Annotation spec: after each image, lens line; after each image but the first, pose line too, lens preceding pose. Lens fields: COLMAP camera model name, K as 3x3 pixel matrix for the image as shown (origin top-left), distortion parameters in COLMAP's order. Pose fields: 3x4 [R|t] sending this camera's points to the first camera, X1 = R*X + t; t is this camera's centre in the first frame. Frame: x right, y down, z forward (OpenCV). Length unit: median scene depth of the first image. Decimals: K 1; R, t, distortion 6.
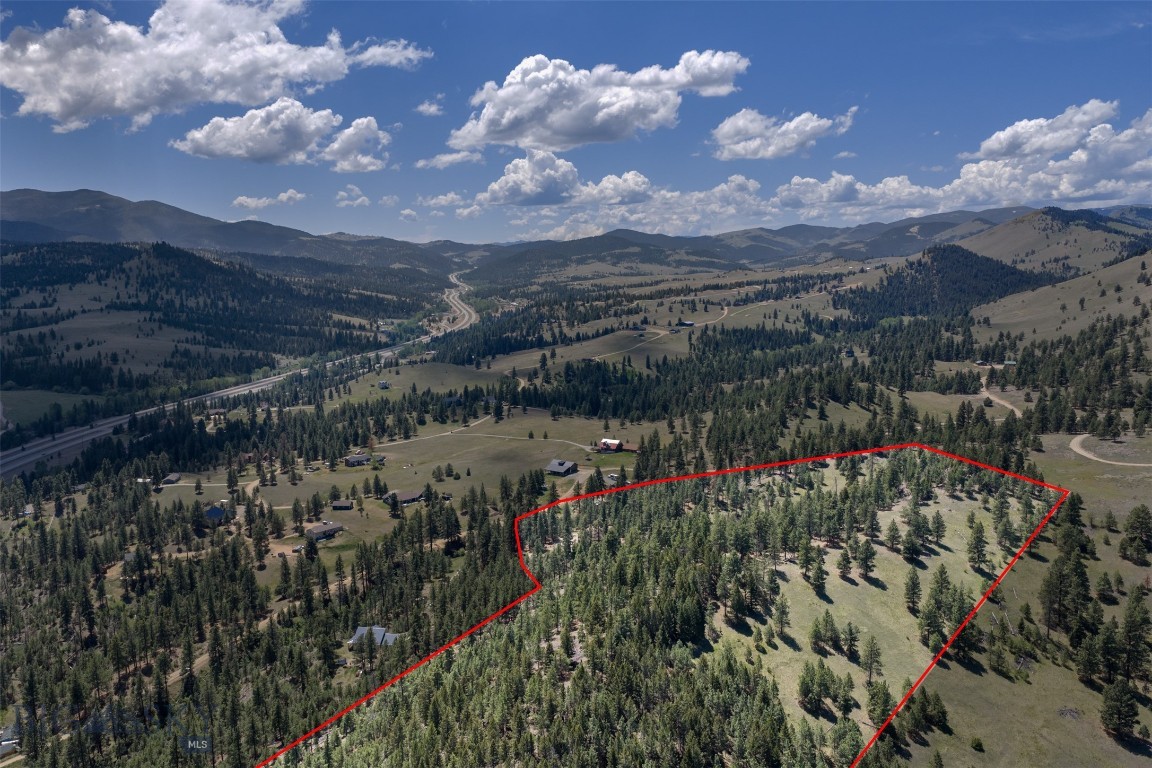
lens RADIAL K [[939.7, 0, 576.0], [0, 939.7, 384.0], [0, 0, 1]] dist [0.006771, -0.008448]
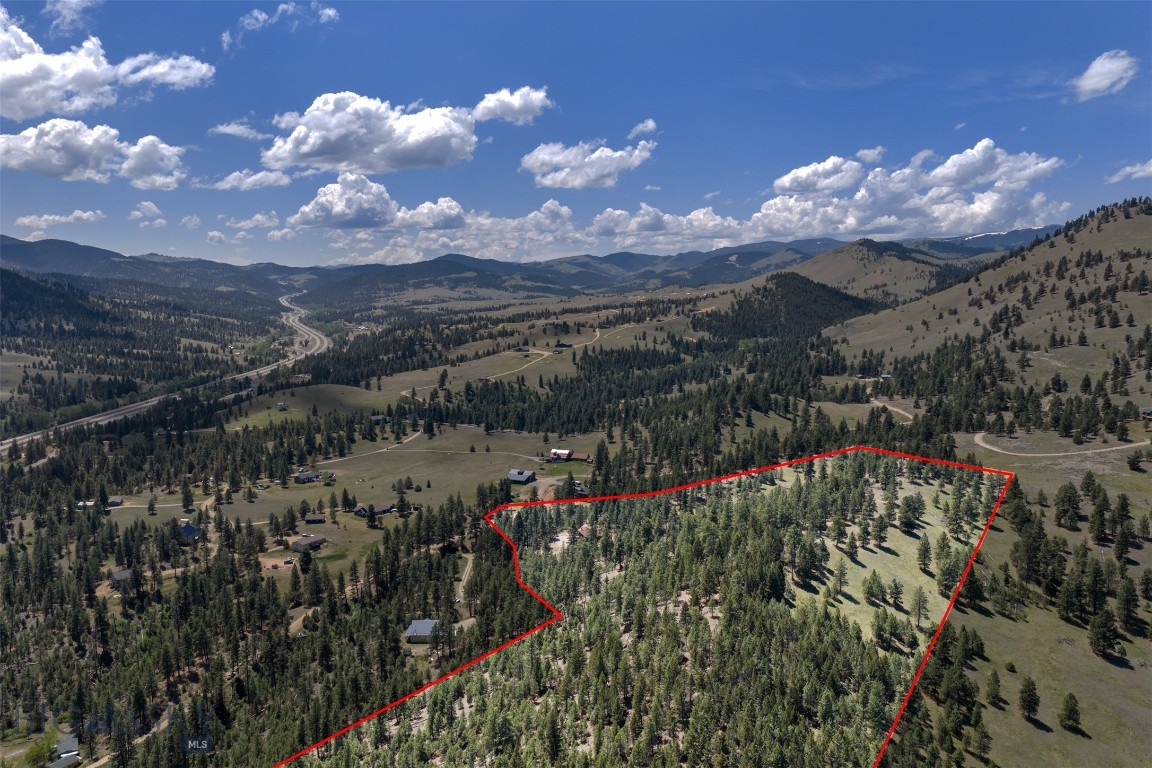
lens RADIAL K [[939.7, 0, 576.0], [0, 939.7, 384.0], [0, 0, 1]] dist [0.006771, -0.008448]
pose [[0.983575, -0.011254, 0.180147, -0.106588], [0.015999, 0.999562, -0.024911, 0.009003], [-0.179787, 0.027384, 0.983324, -0.038718]]
